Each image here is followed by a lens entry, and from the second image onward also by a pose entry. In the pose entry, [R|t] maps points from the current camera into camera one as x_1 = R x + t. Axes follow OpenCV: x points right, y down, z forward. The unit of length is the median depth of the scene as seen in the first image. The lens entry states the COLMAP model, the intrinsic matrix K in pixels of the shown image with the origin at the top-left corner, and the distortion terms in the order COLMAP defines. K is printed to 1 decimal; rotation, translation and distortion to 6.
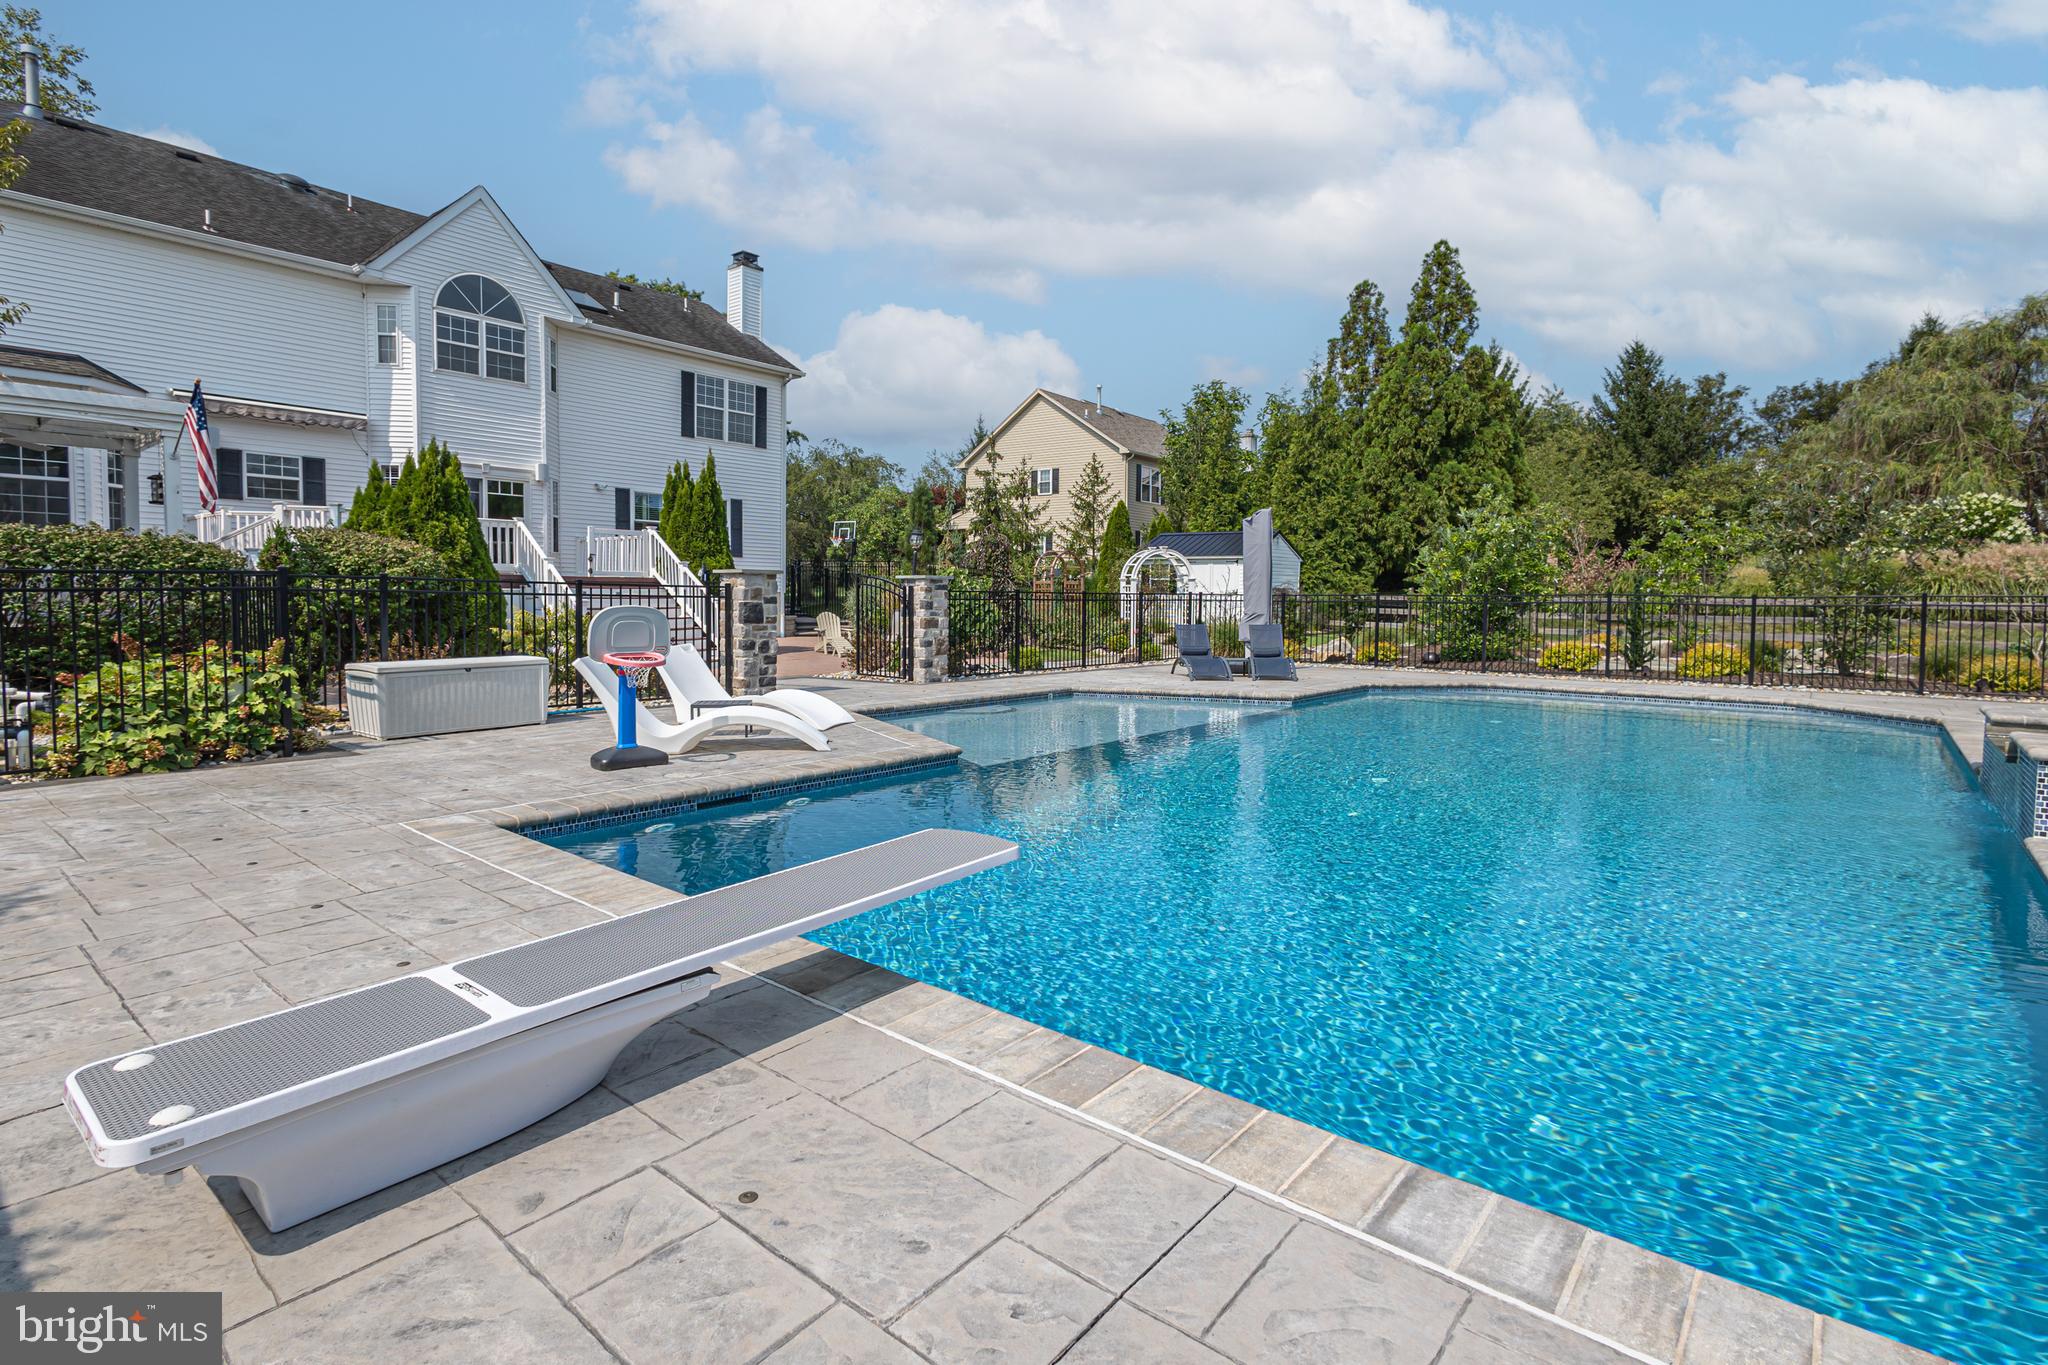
lens RADIAL K [[994.9, 0, 1048.9], [0, 994.9, 646.7], [0, 0, 1]] dist [0.014067, -0.003515]
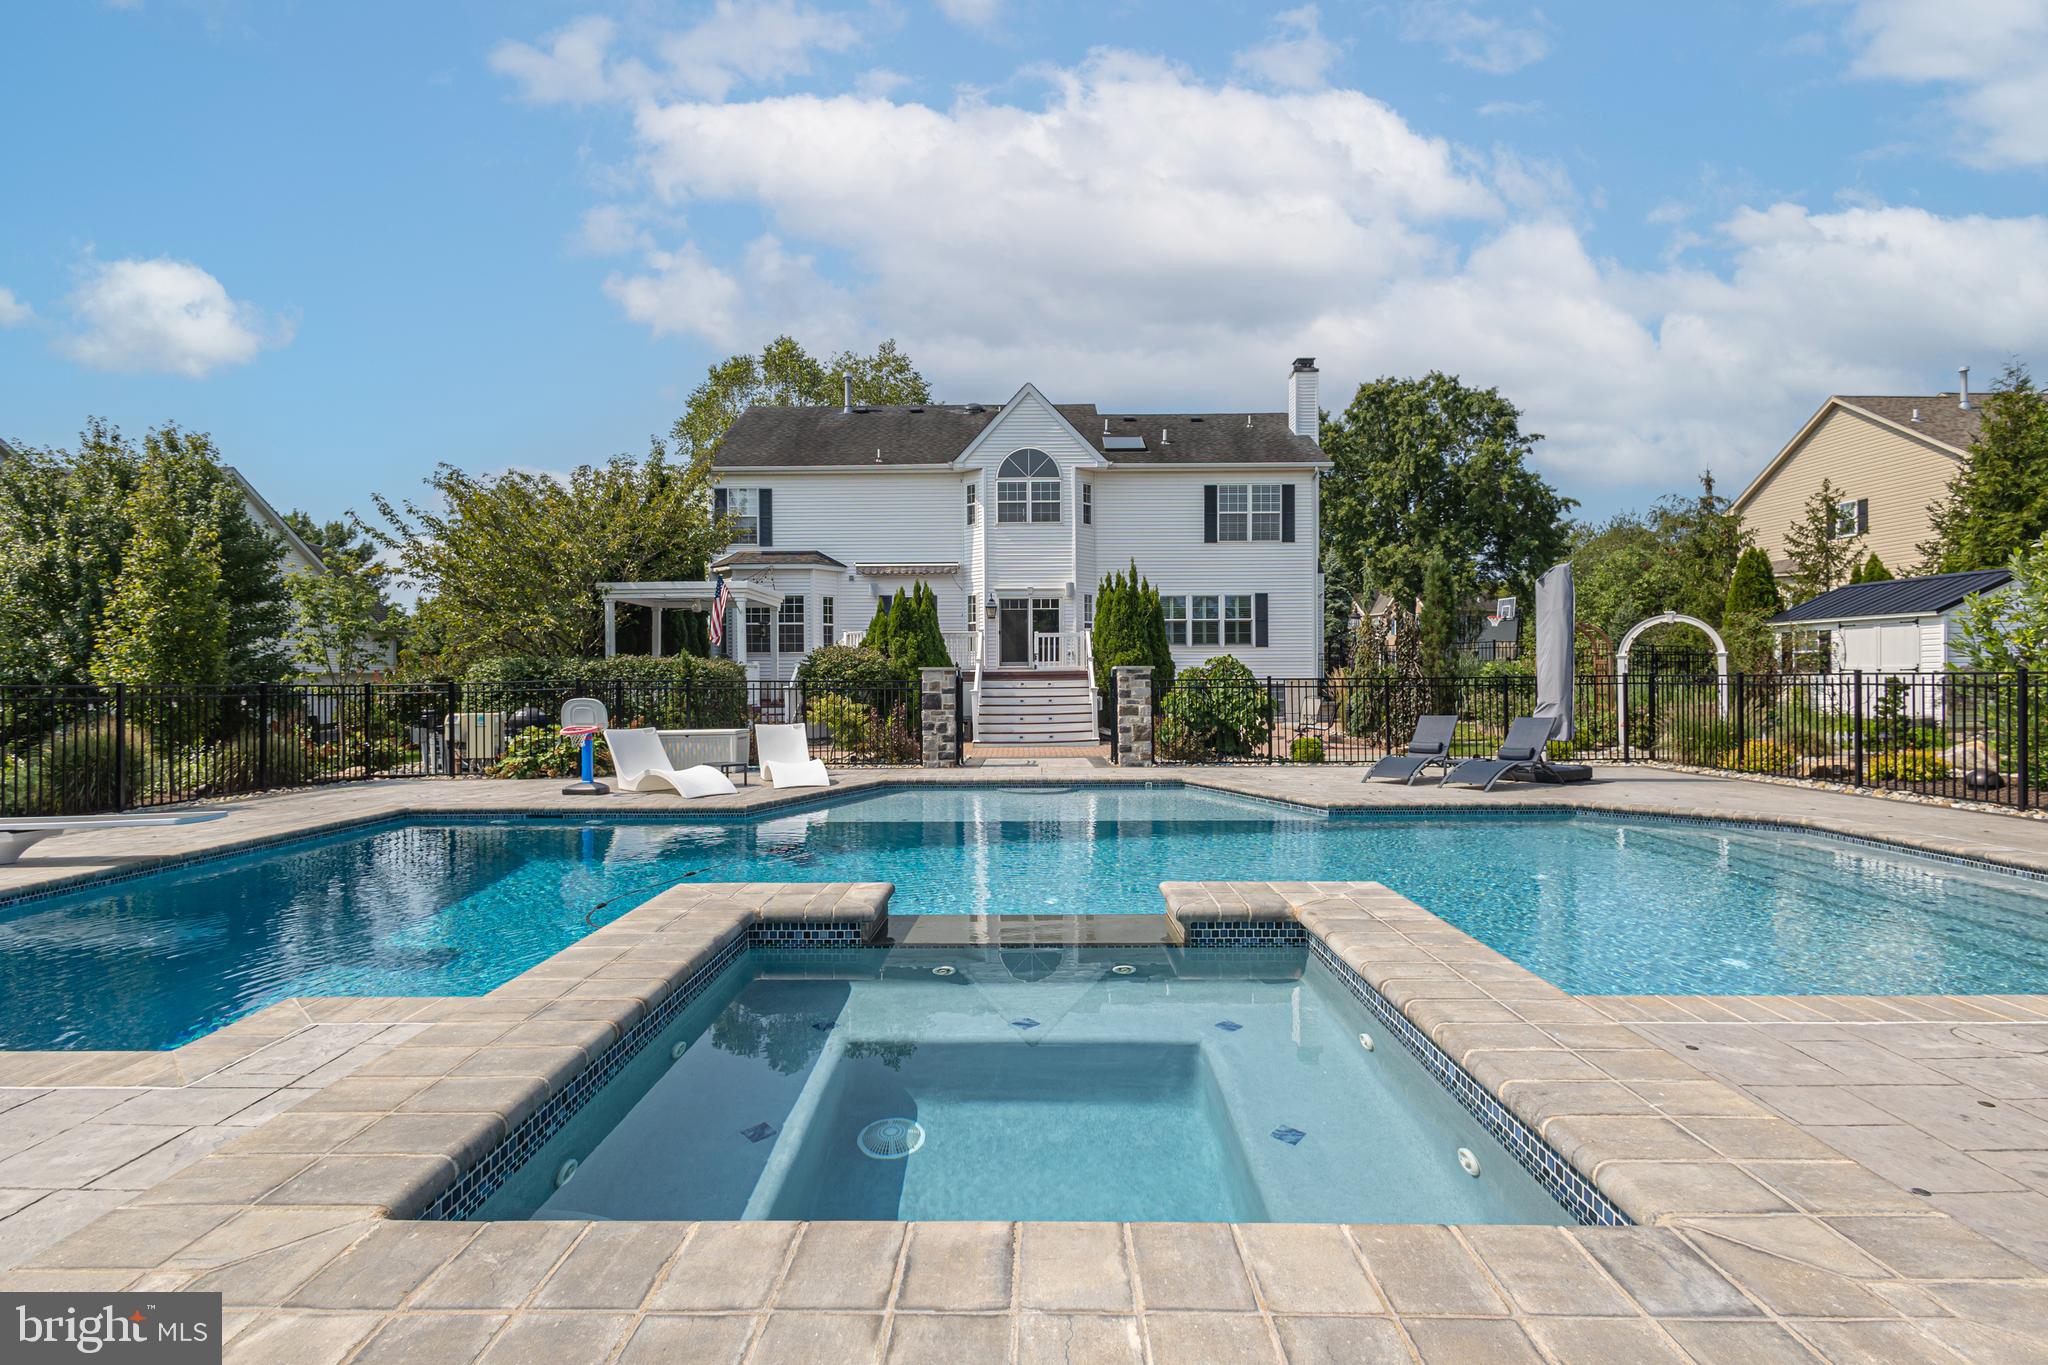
lens RADIAL K [[955.1, 0, 997.5], [0, 955.1, 709.1], [0, 0, 1]] dist [0.013866, -0.001030]
pose [[0.626567, 0.010384, -0.779298, 0.418192], [-0.025683, 0.999643, -0.007329, -0.009896], [0.778944, 0.024606, 0.626610, 0.173007]]
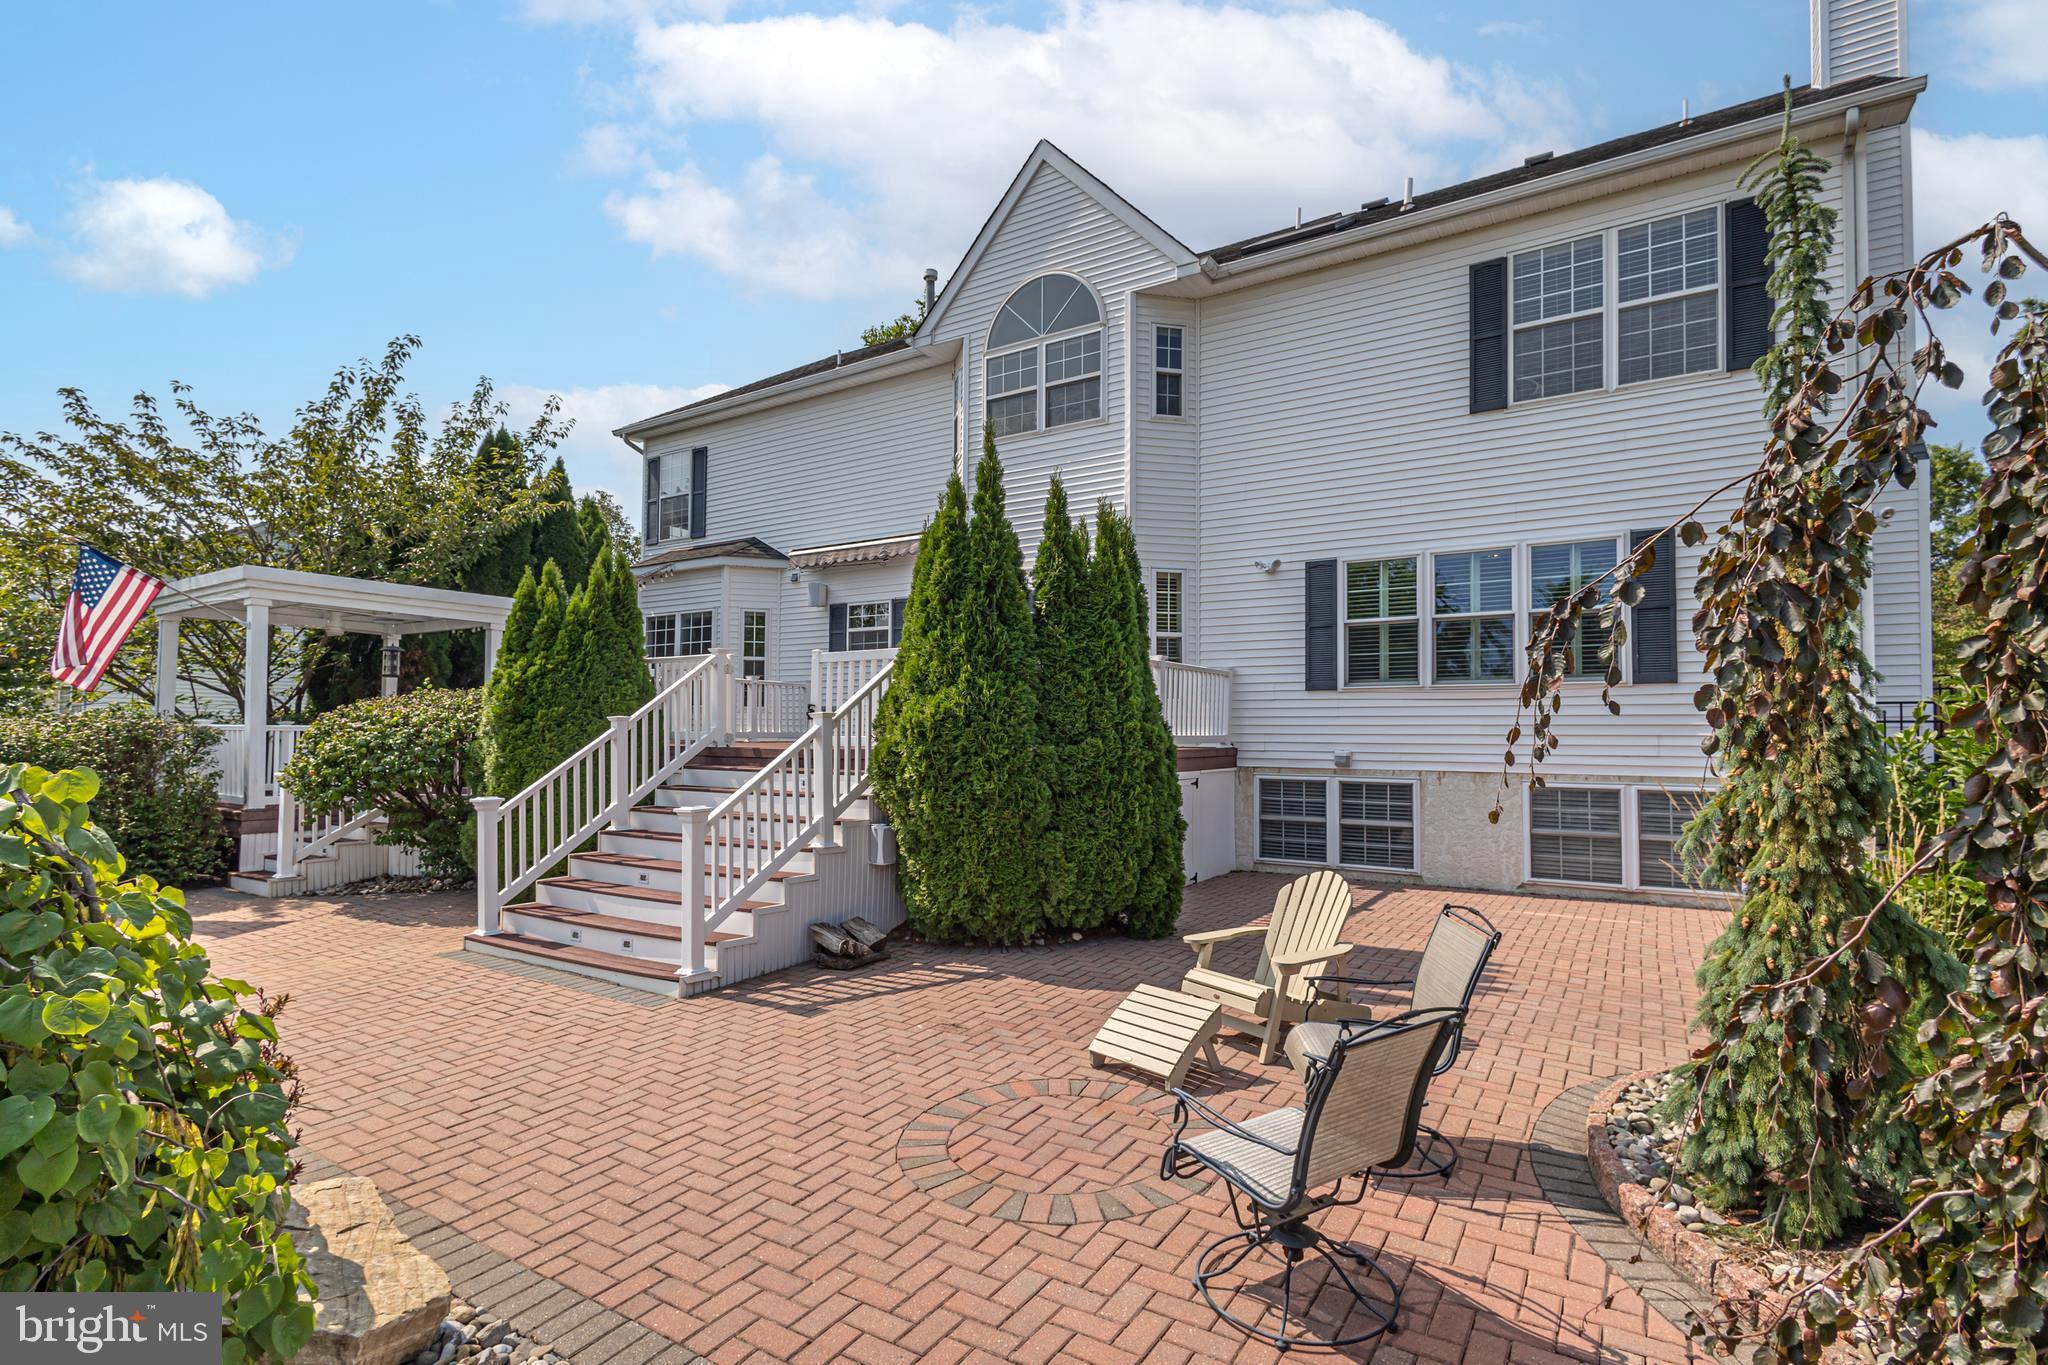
lens RADIAL K [[955.1, 0, 1050.7], [0, 955.1, 717.9], [0, 0, 1]] dist [0.013866, -0.001030]
pose [[0.082969, -0.031152, -0.996065, 0.036479], [-0.056555, 0.997753, -0.035916, -0.066985], [0.994946, 0.059312, 0.081021, 0.988560]]
